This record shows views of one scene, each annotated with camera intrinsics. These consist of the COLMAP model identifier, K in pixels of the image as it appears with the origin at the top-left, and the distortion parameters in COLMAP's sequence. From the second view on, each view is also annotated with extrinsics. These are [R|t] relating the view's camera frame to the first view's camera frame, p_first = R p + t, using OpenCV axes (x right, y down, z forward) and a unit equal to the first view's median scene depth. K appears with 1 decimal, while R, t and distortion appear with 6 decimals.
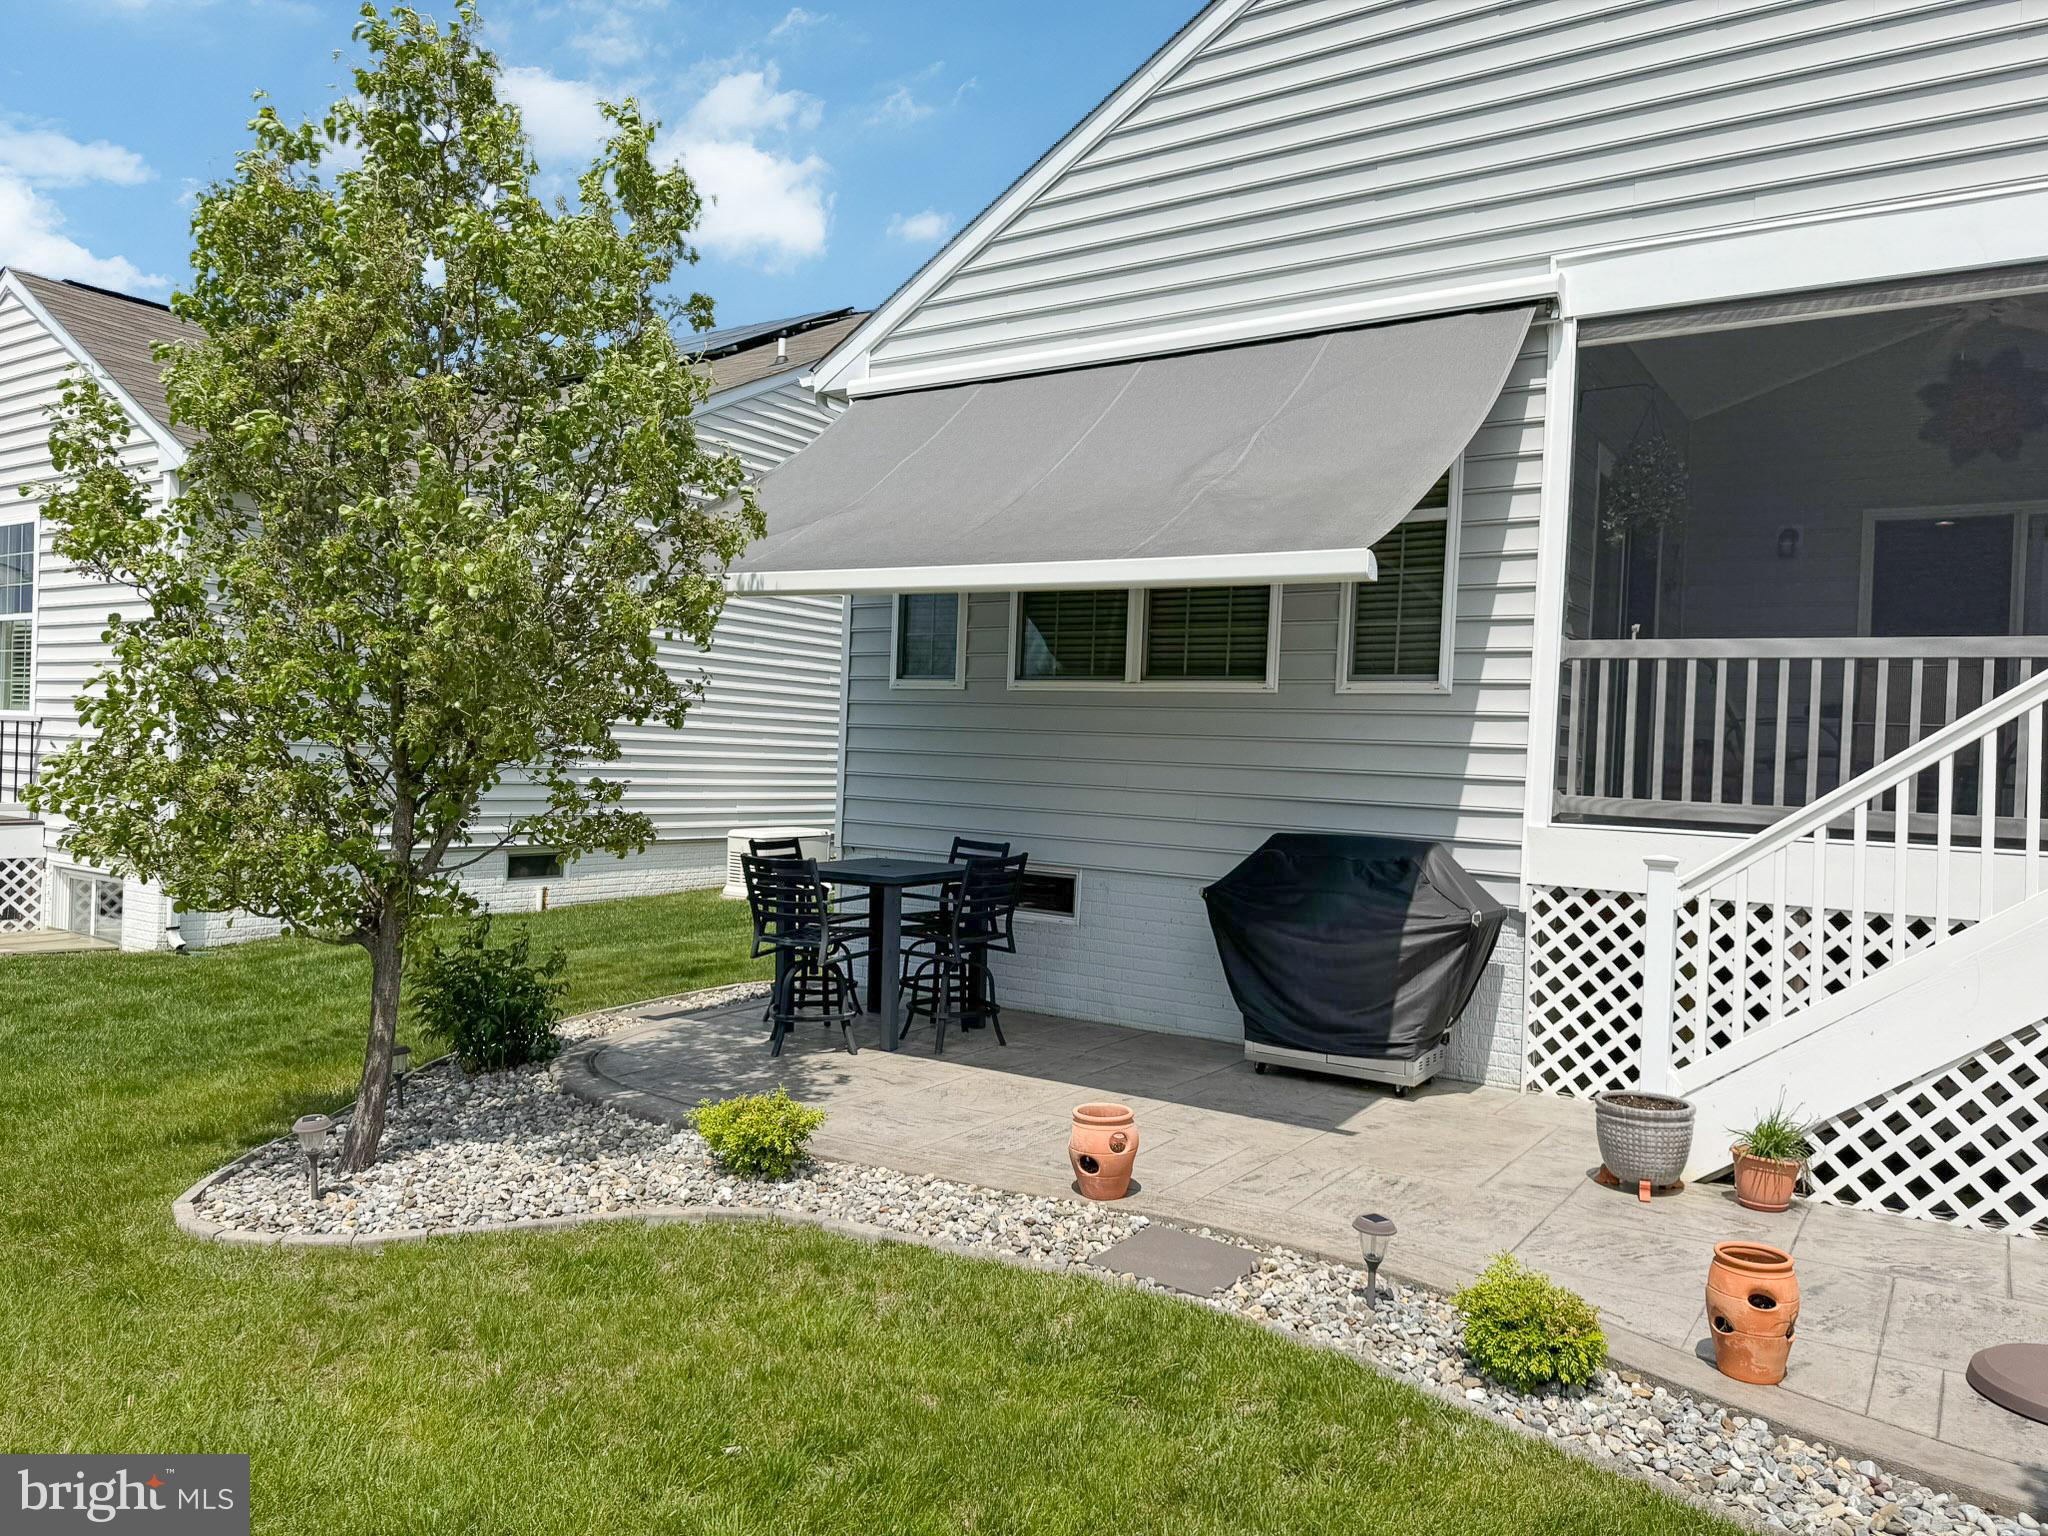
lens RADIAL K [[1445.6, 0, 1027.4], [0, 1445.6, 772.0], [0, 0, 1]] dist [0.023037, -0.026624]
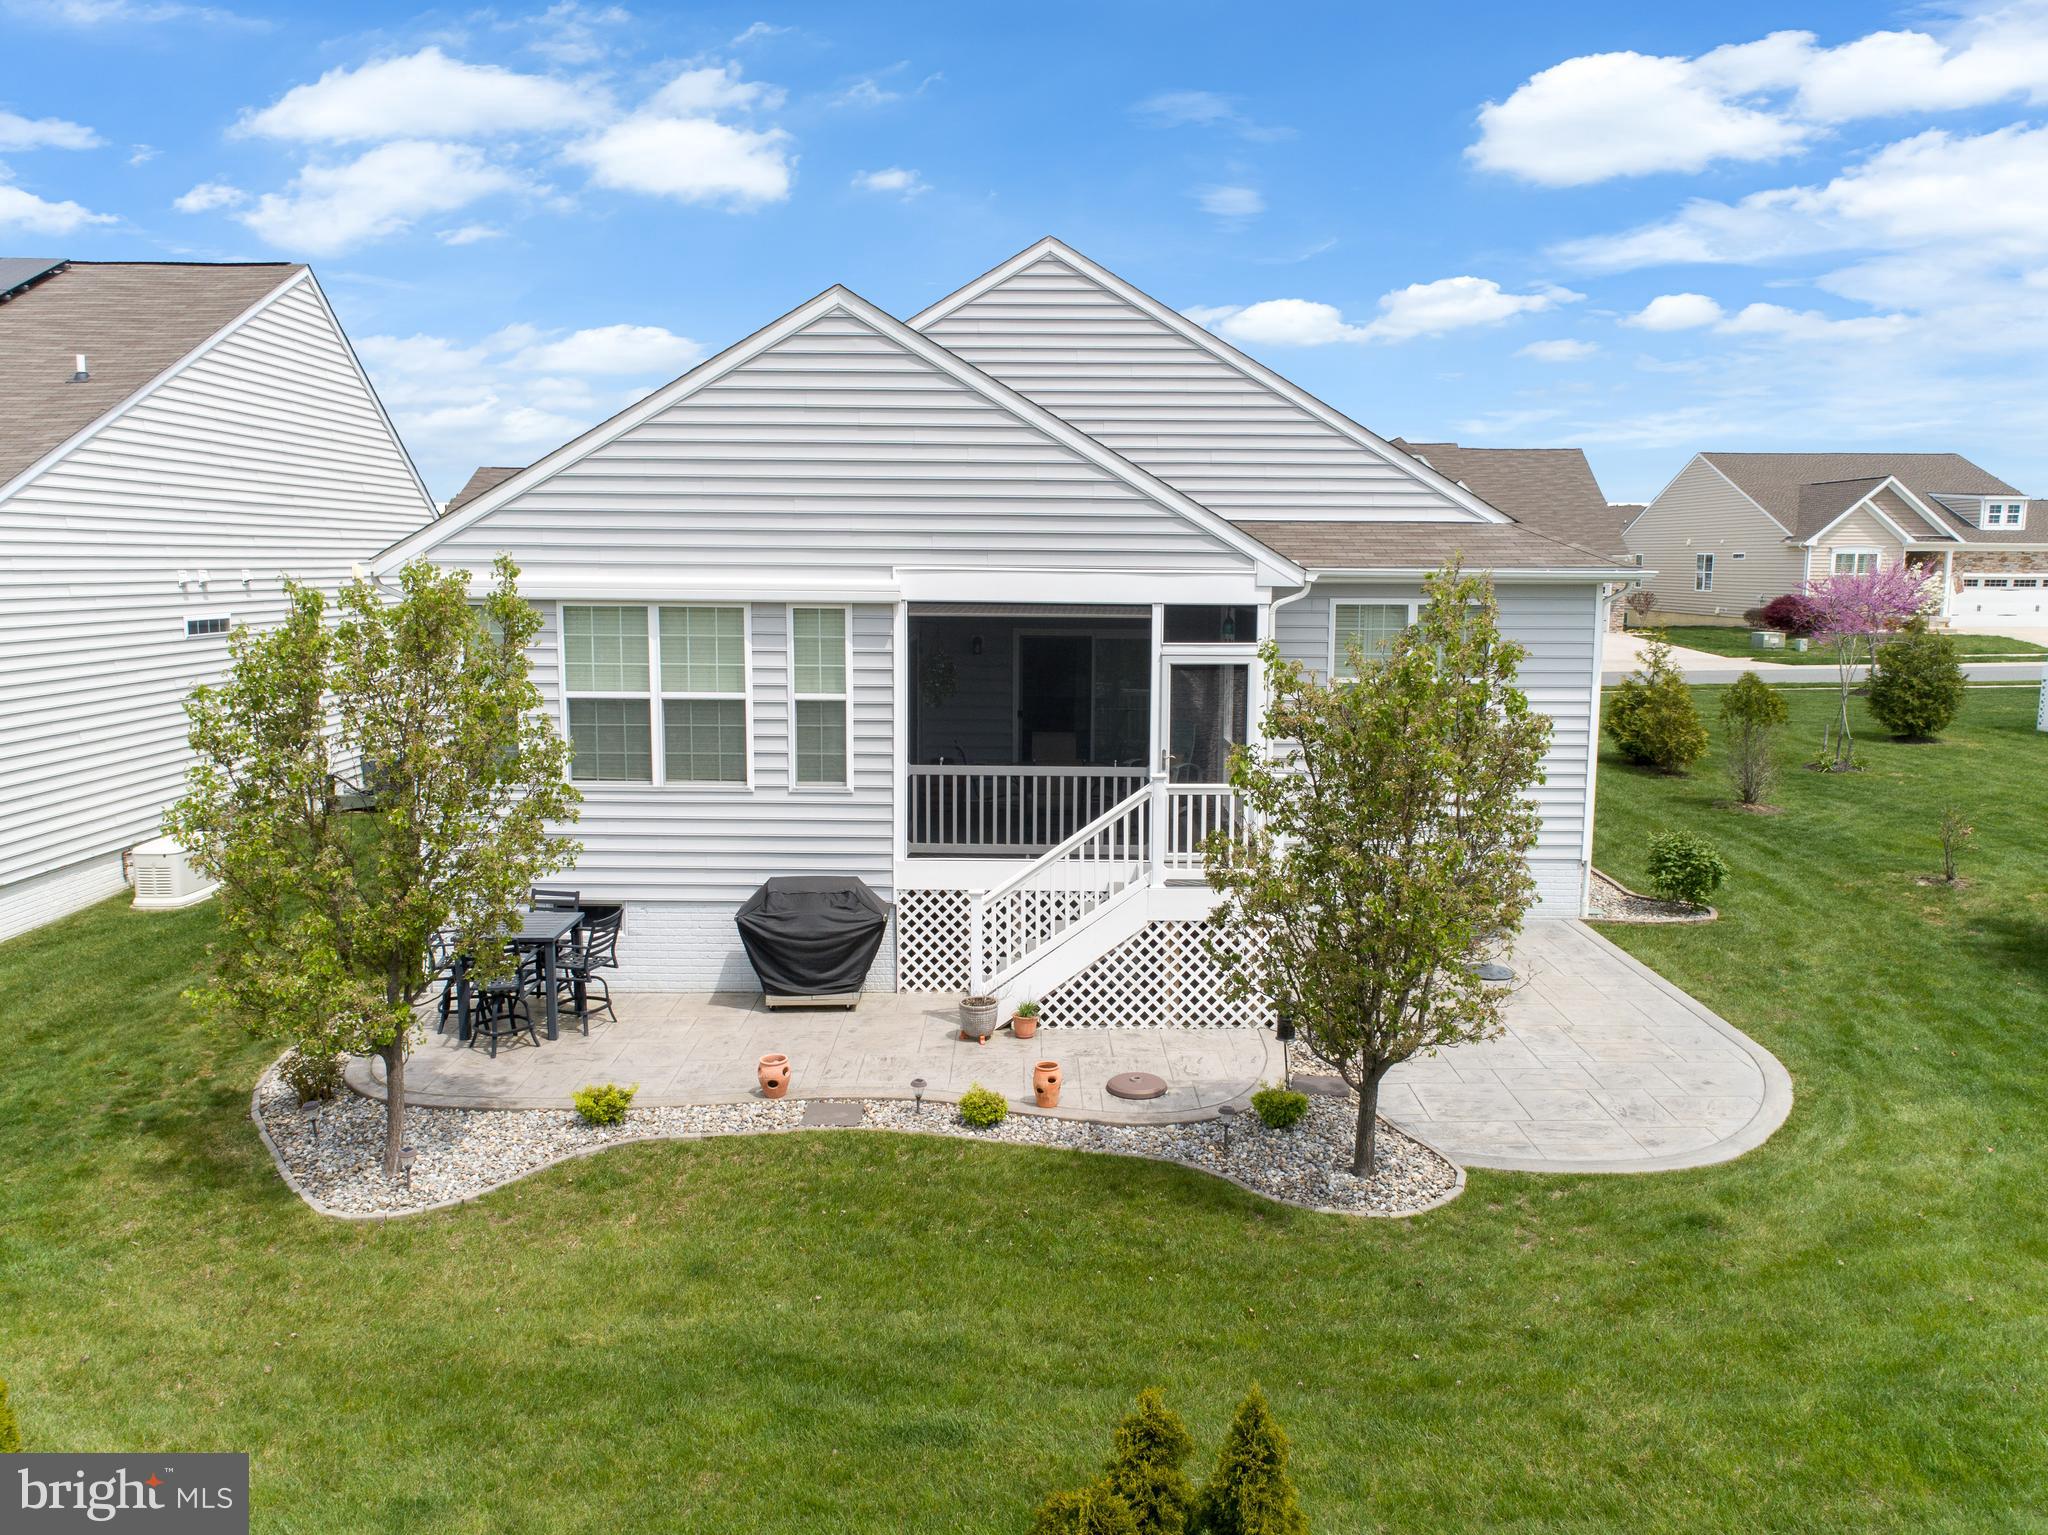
lens RADIAL K [[1528.8, 0, 1027.6], [0, 1528.8, 741.2], [0, 0, 1]] dist [0.009755, 0.010665]
pose [[0.828246, -0.099343, 0.551488, -0.724975], [0.030798, 0.990743, 0.132215, -0.449481], [-0.559517, -0.092522, 0.823638, -0.903958]]
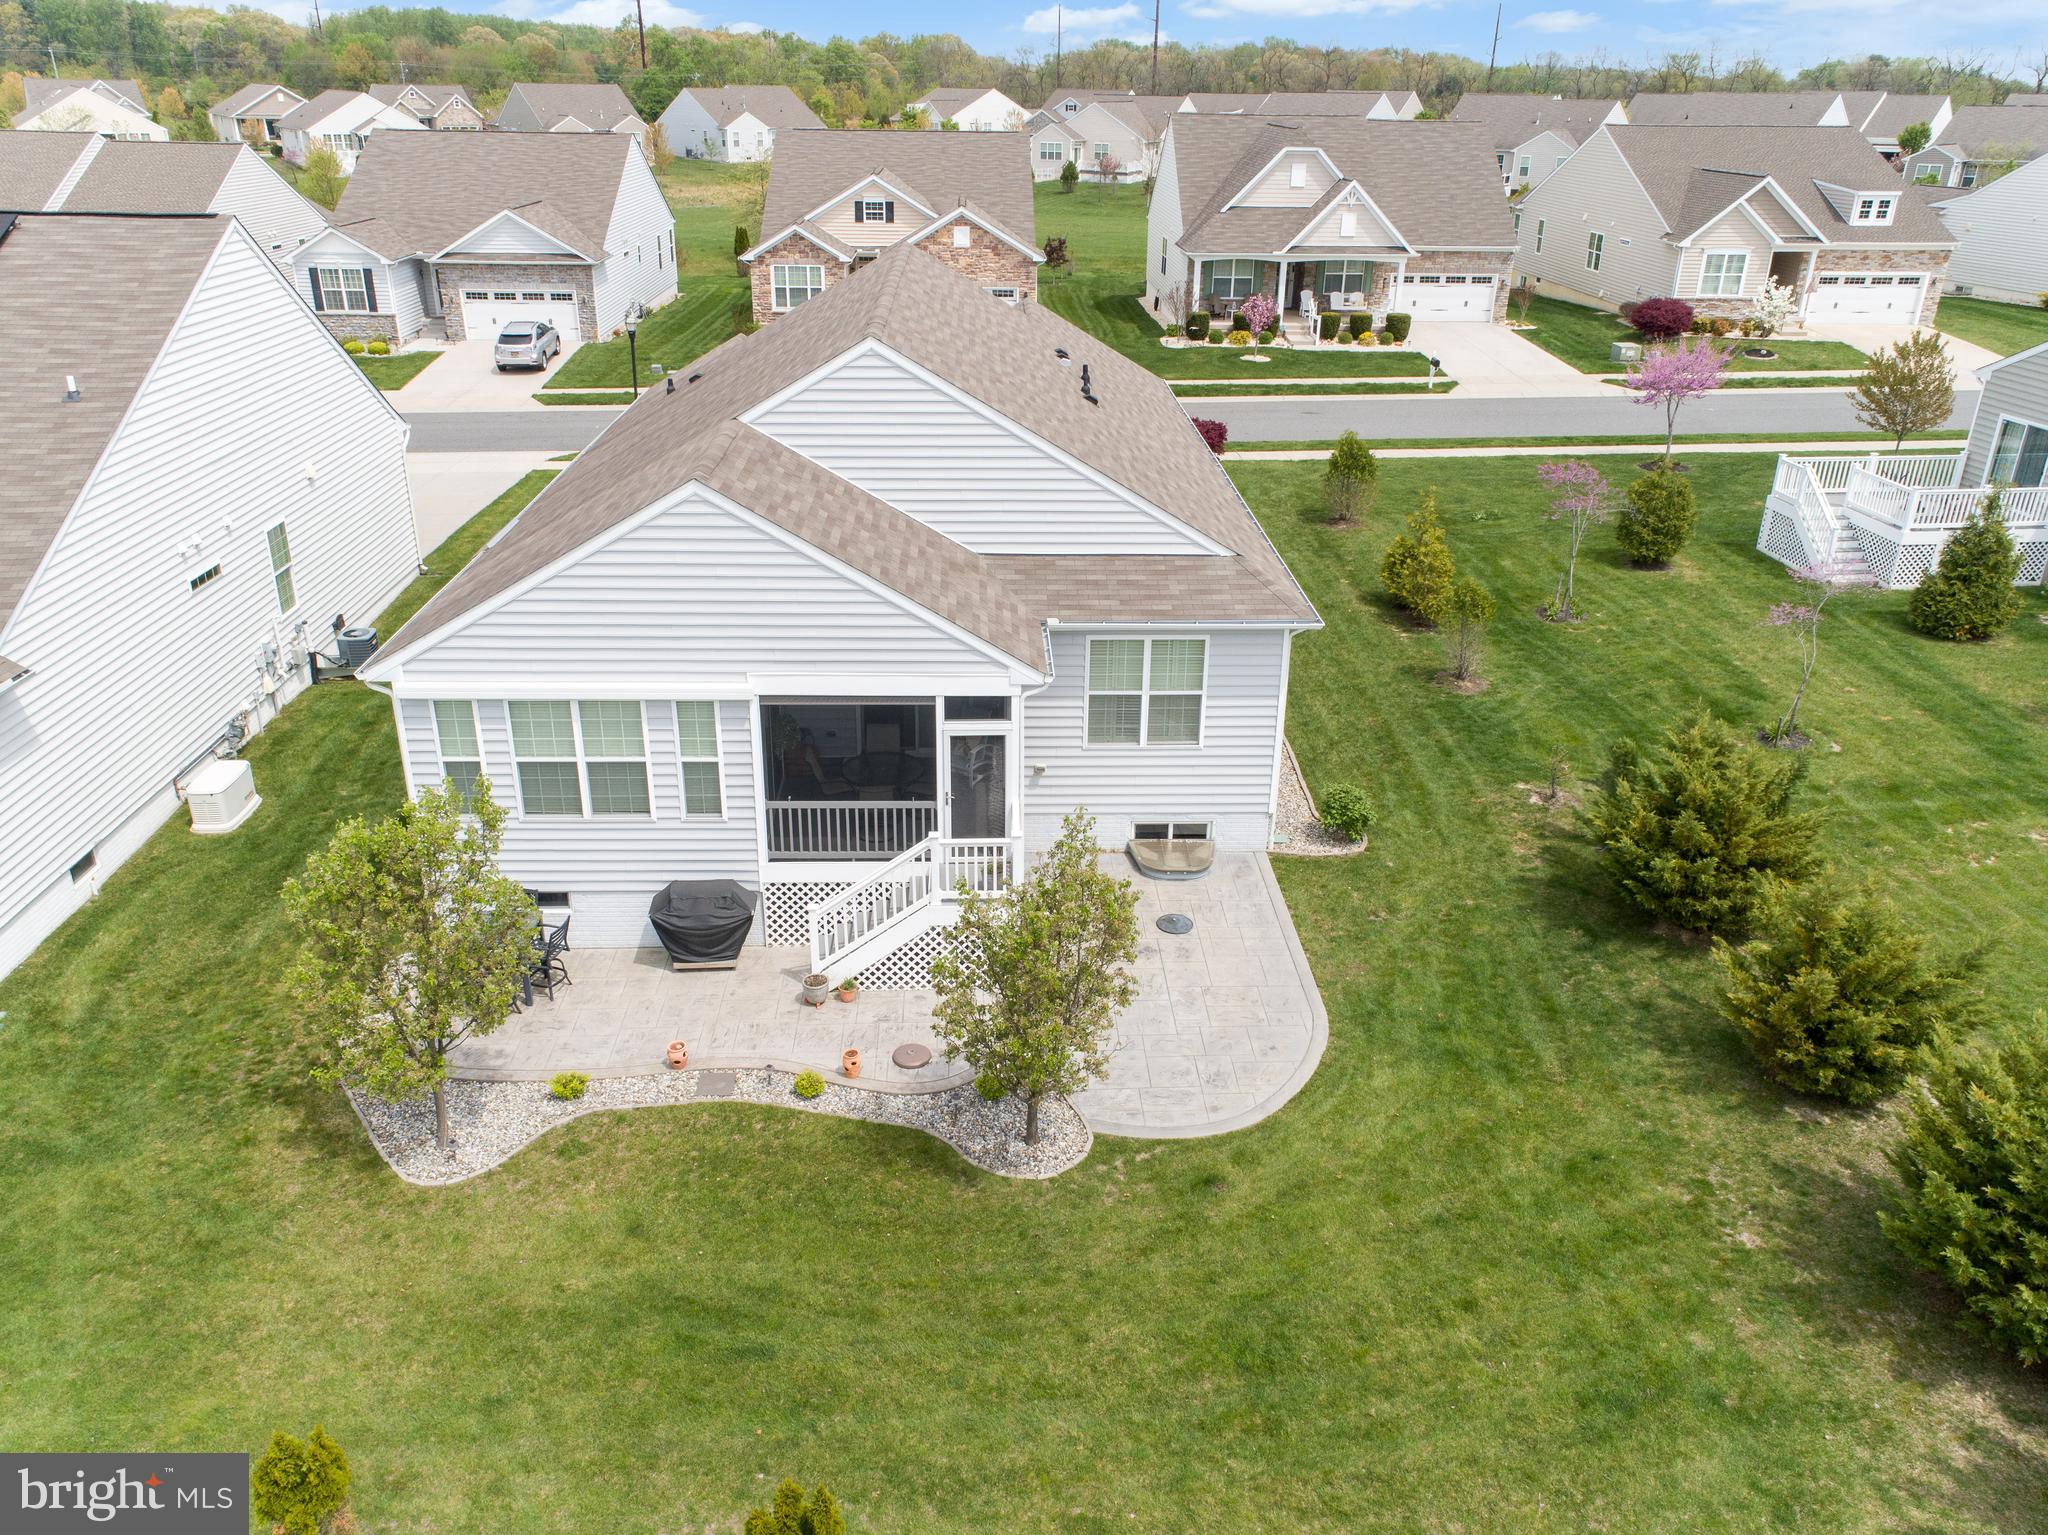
lens RADIAL K [[1528.8, 0, 1027.6], [0, 1528.8, 741.2], [0, 0, 1]] dist [0.009755, 0.010665]
pose [[0.807979, -0.257019, 0.530200, -0.850377], [0.023134, 0.912990, 0.407326, -1.575217], [-0.588757, -0.316845, 0.743622, -1.632035]]
